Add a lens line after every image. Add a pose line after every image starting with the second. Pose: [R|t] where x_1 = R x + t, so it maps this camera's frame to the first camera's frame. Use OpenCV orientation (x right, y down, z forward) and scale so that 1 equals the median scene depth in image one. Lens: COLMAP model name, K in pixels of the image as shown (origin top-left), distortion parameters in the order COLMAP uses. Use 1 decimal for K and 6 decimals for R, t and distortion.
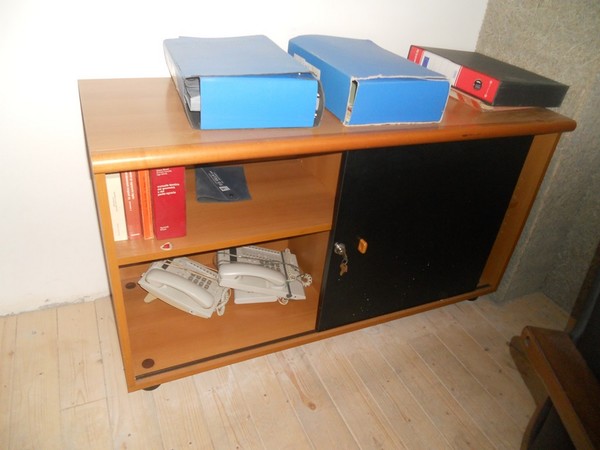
lens RADIAL K [[463.0, 0, 299.3], [0, 463.0, 225.3], [0, 0, 1]] dist [-0.040597, 0.001873]
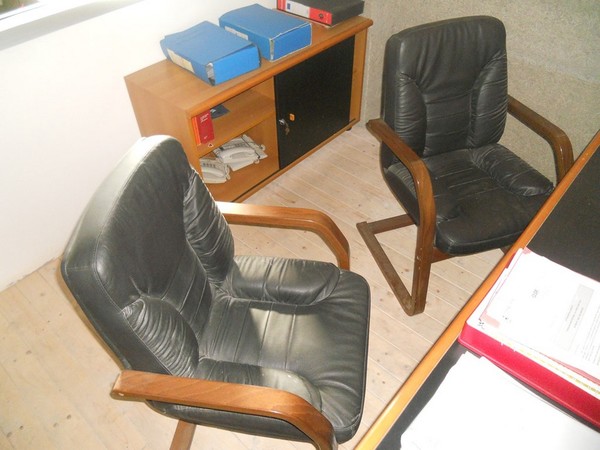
lens RADIAL K [[463.0, 0, 300.3], [0, 463.0, 224.8], [0, 0, 1]] dist [-0.040597, 0.001873]
pose [[0.909839, -0.361035, 0.204566, -0.365004], [0.303019, 0.914851, 0.266883, -0.045507], [-0.283502, -0.180833, 0.941768, -0.864602]]
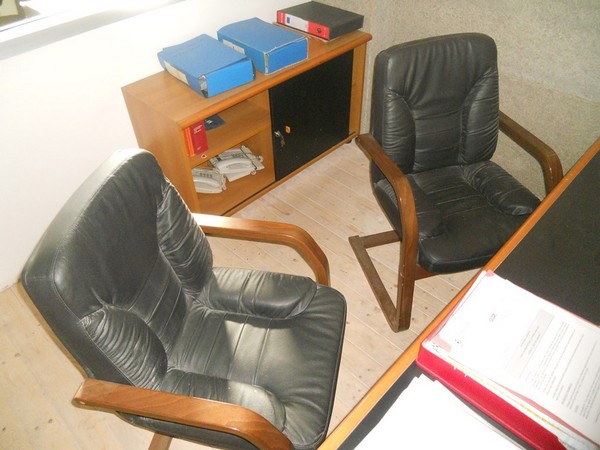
lens RADIAL K [[463.0, 0, 301.2], [0, 463.0, 223.4], [0, 0, 1]] dist [-0.040597, 0.001873]
pose [[0.925688, -0.332441, 0.180515, -0.276031], [0.287220, 0.928203, 0.236523, -0.031011], [-0.246185, -0.167099, 0.954710, -0.889974]]
